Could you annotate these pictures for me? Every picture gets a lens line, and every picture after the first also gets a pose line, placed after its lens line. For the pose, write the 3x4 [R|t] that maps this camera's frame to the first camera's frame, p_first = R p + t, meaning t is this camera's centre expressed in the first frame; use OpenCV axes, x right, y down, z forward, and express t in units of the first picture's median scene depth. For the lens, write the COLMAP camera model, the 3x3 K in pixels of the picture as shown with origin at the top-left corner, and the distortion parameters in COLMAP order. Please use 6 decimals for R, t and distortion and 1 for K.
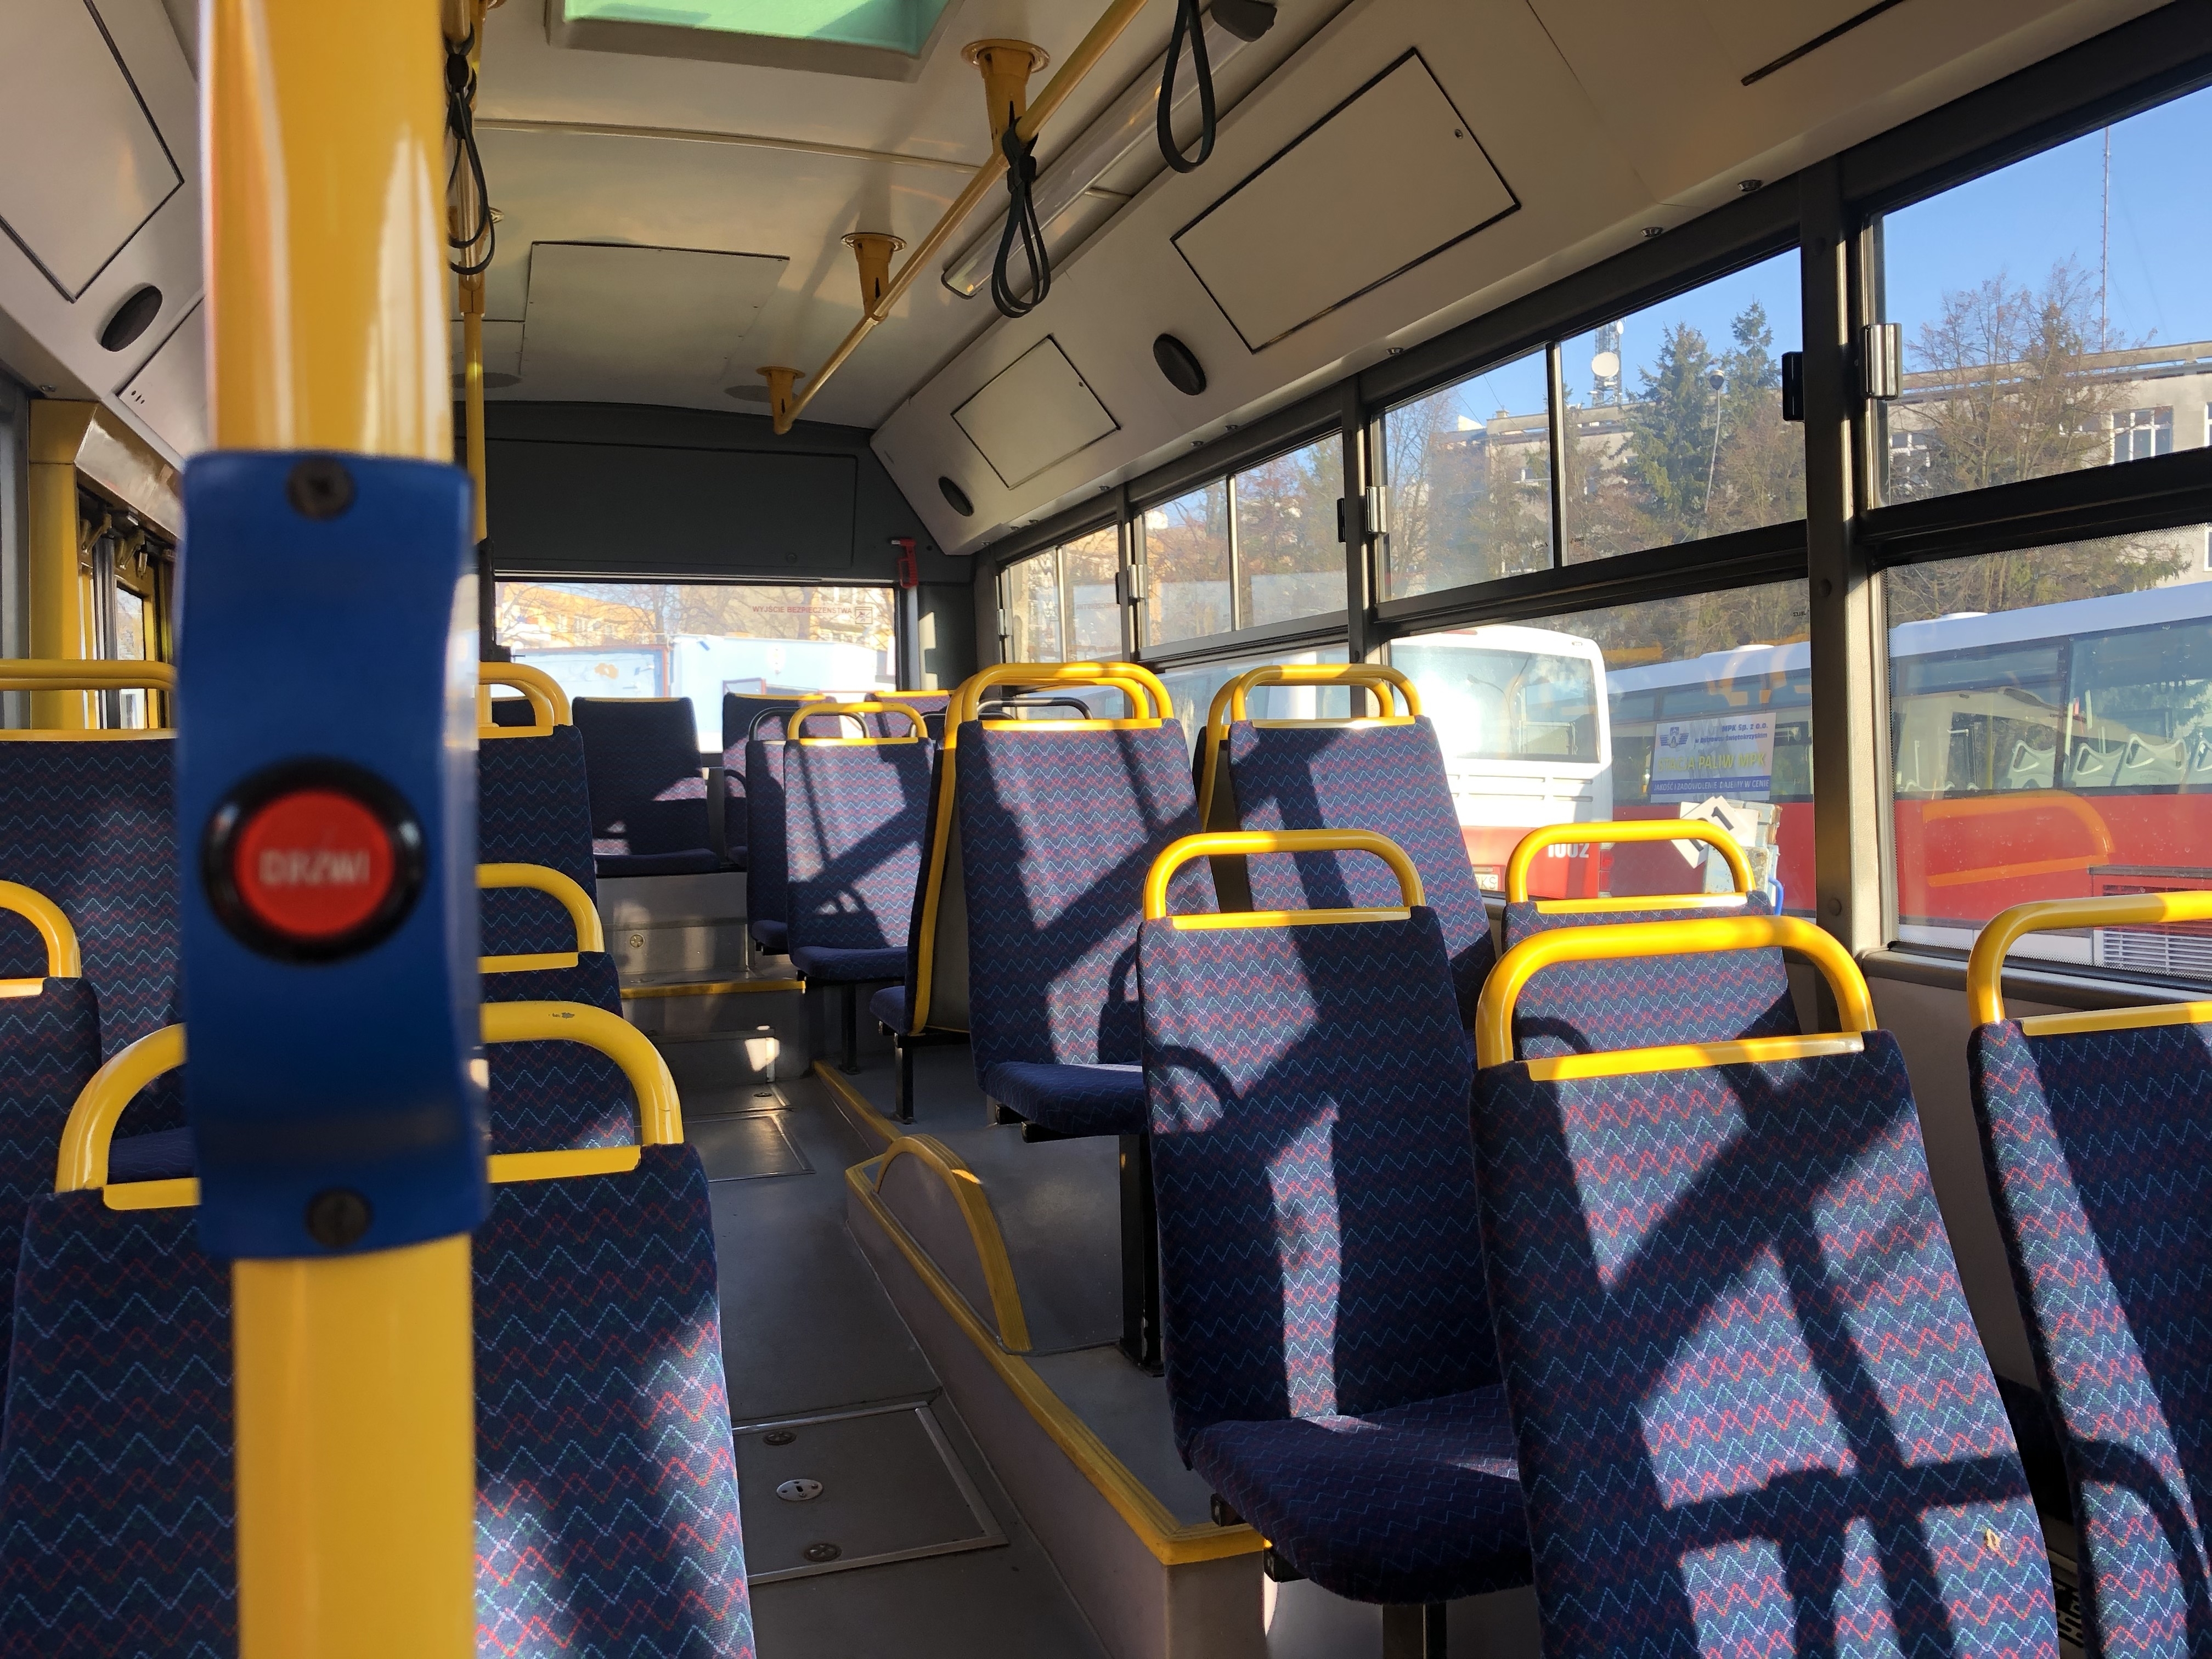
lens RADIAL K [[1810.0, 0, 1107.6], [0, 1810.0, 823.9], [0, 0, 1]] dist [0.051565, -0.047822]
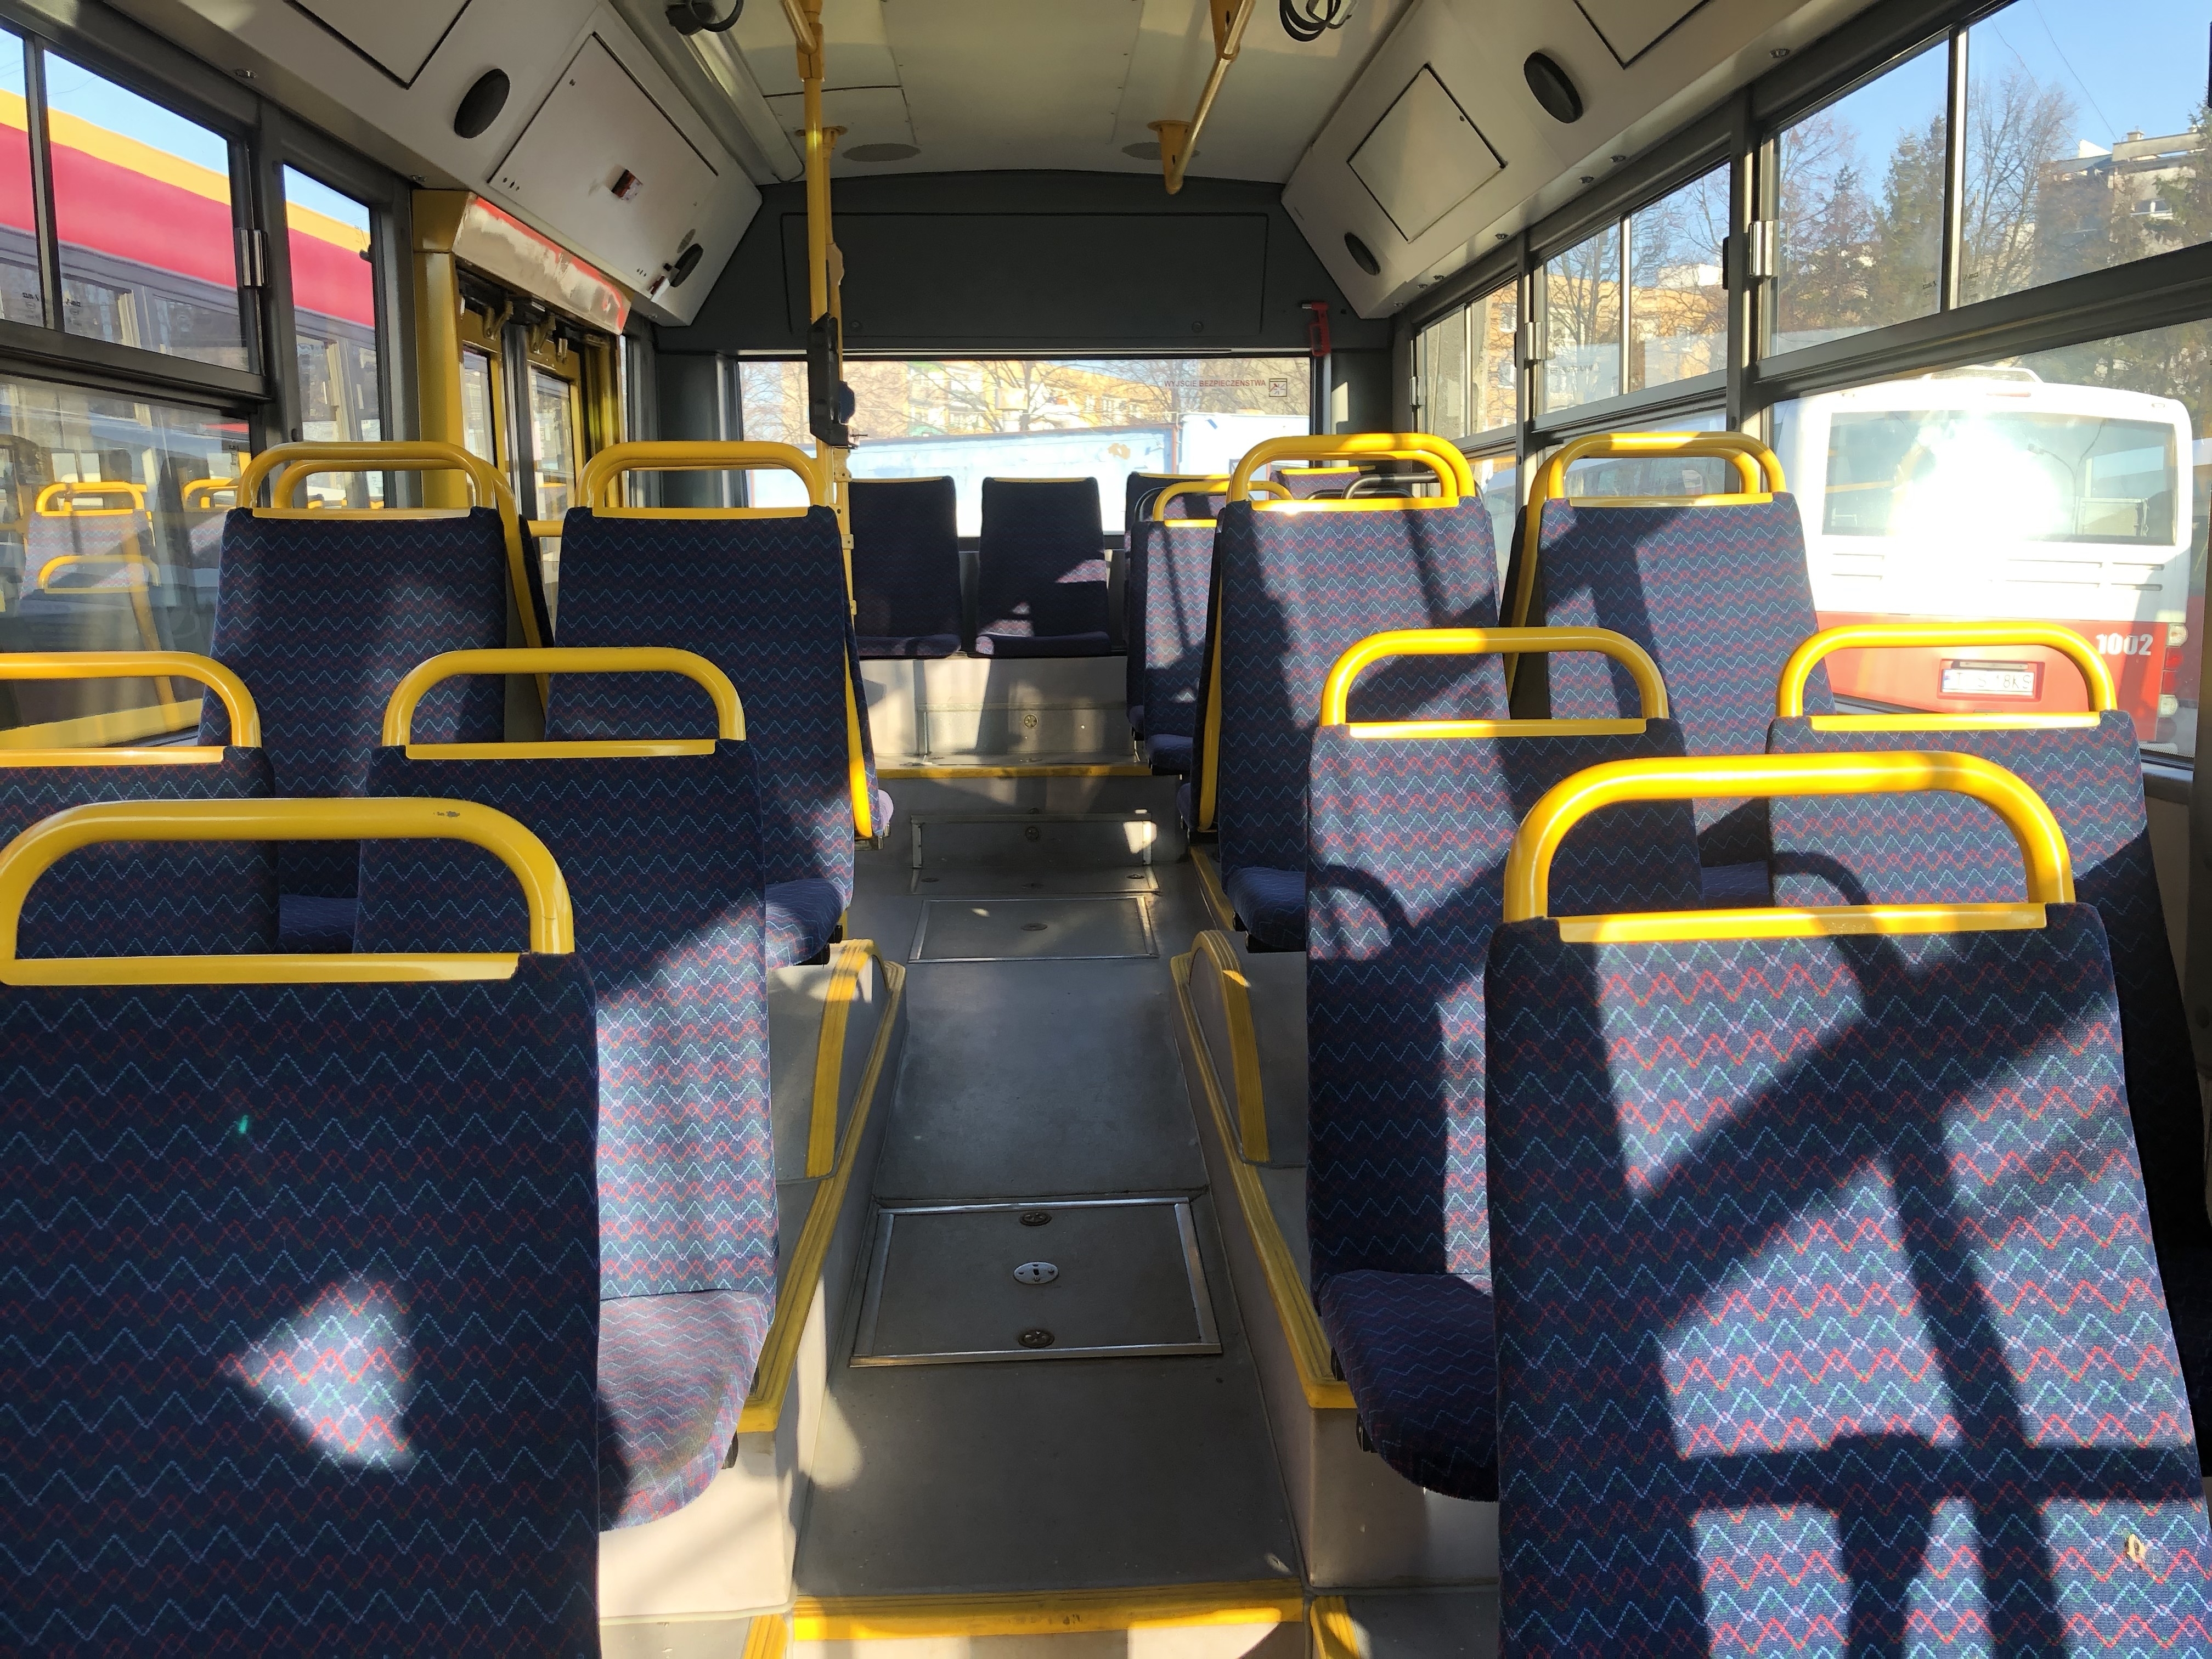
lens RADIAL K [[1810.0, 0, 1100.2], [0, 1810.0, 832.6], [0, 0, 1]] dist [0.051565, -0.047822]
pose [[0.961713, 0.048973, -0.269647, 0.147406], [-0.015108, 0.991882, 0.126263, -0.005573], [0.273641, -0.117355, 0.954646, 0.092378]]
